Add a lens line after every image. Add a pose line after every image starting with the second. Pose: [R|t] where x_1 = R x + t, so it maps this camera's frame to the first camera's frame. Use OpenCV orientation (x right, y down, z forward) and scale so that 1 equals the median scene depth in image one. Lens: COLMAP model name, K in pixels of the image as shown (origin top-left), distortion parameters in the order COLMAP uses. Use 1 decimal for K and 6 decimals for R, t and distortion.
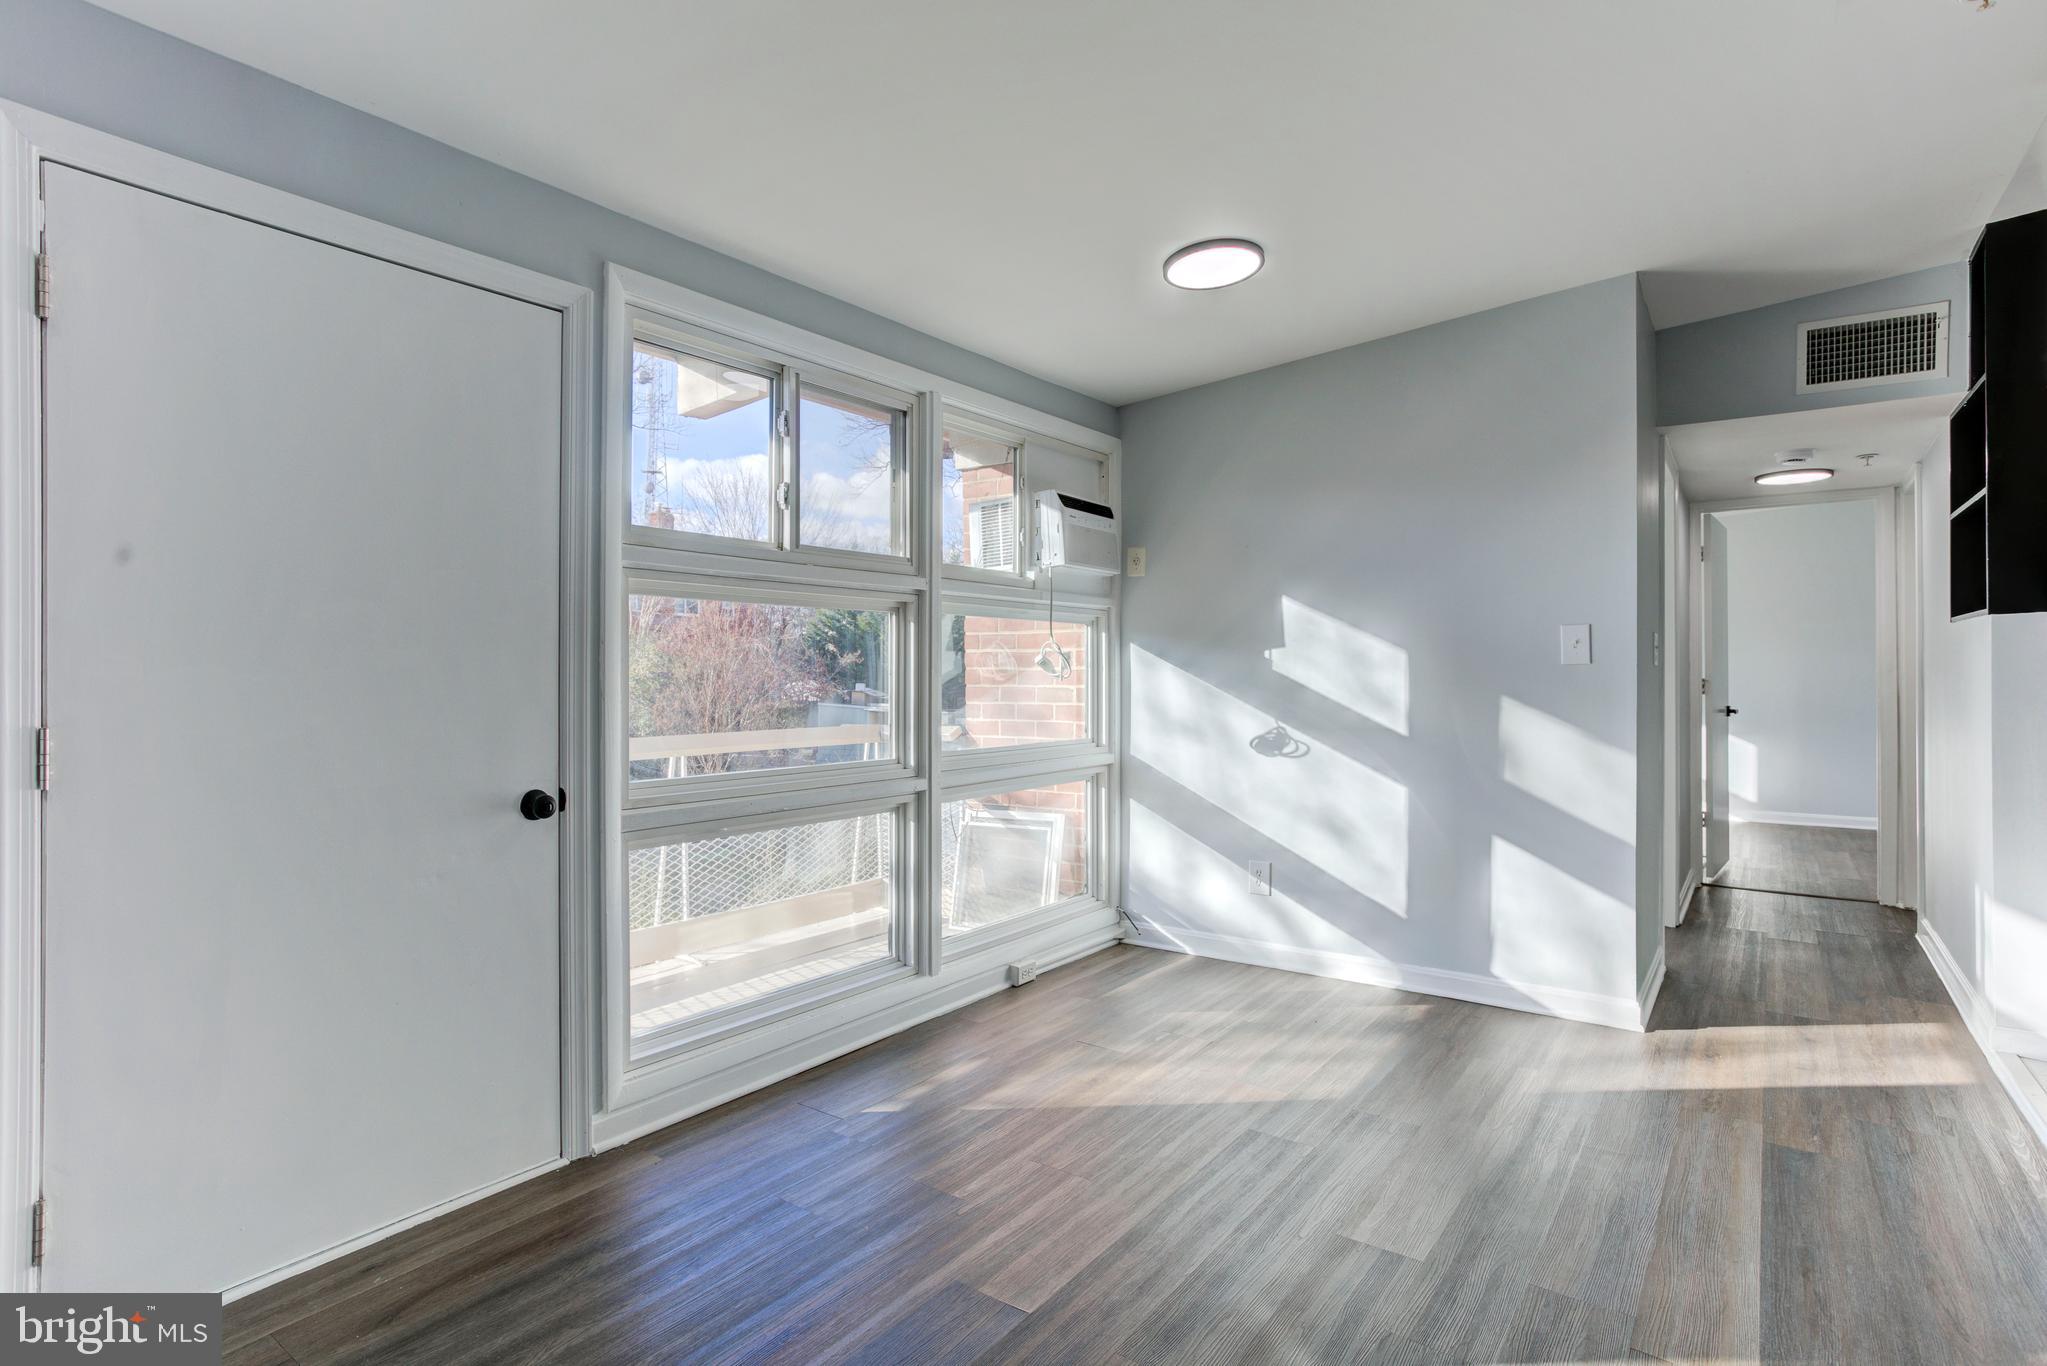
lens RADIAL K [[1088.3, 0, 1017.0], [0, 1088.3, 669.2], [0, 0, 1]] dist [-0.044046, 0.034439]
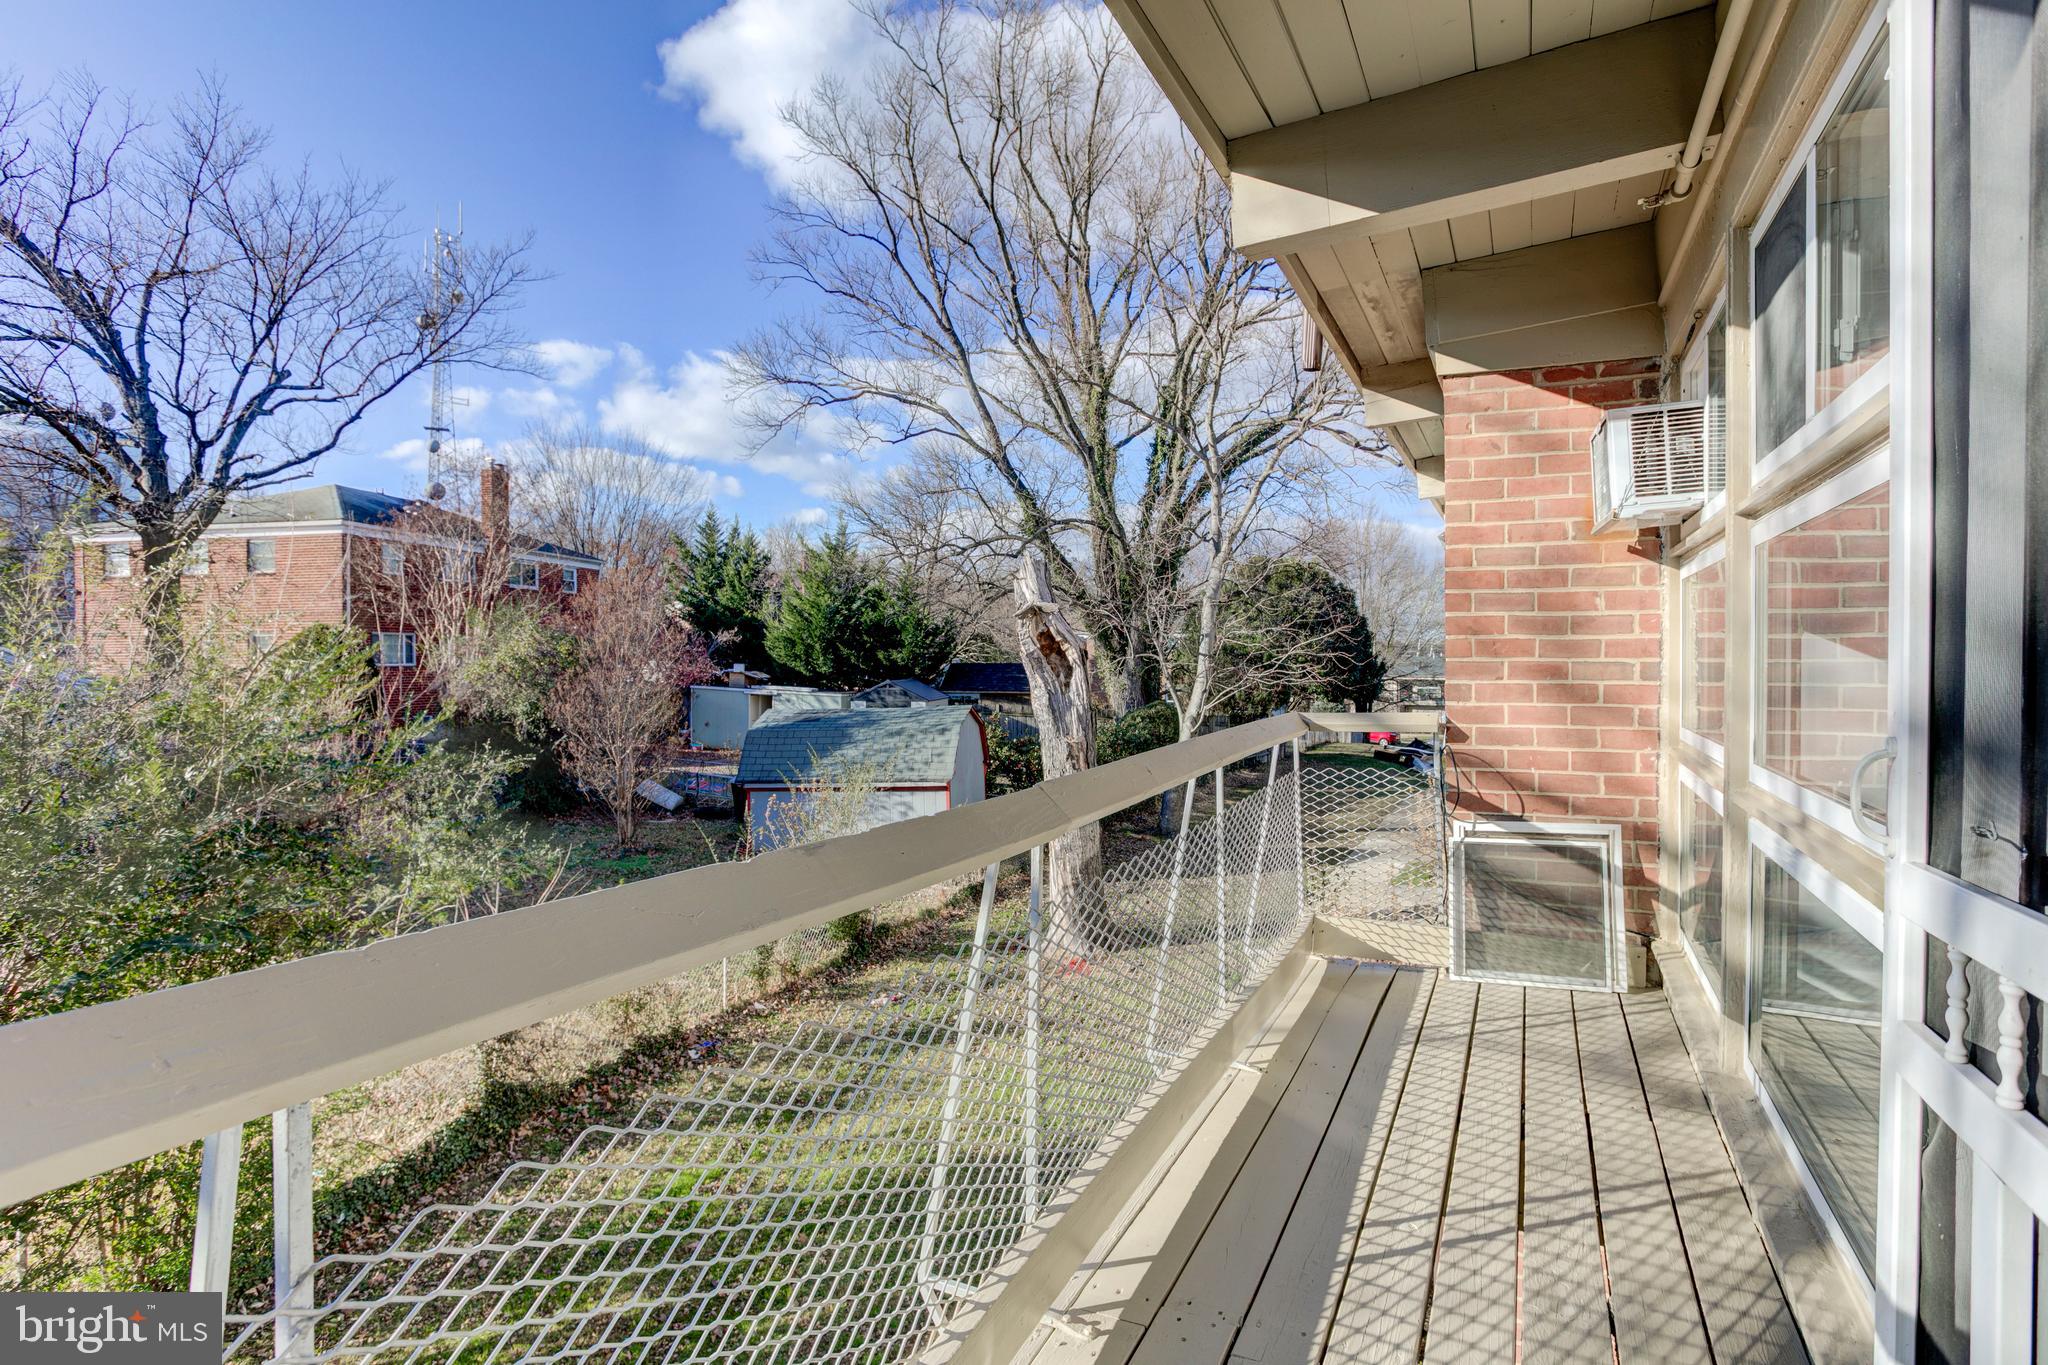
lens RADIAL K [[1072.4, 0, 1024.0], [0, 1072.4, 682.5], [0, 0, 1]] dist [-0.057247, 0.026414]
pose [[0.978145, -0.006299, 0.207828, -0.676155], [-0.000196, 0.999513, 0.031217, 0.010249], [-0.207923, -0.030575, 0.977667, 0.449601]]
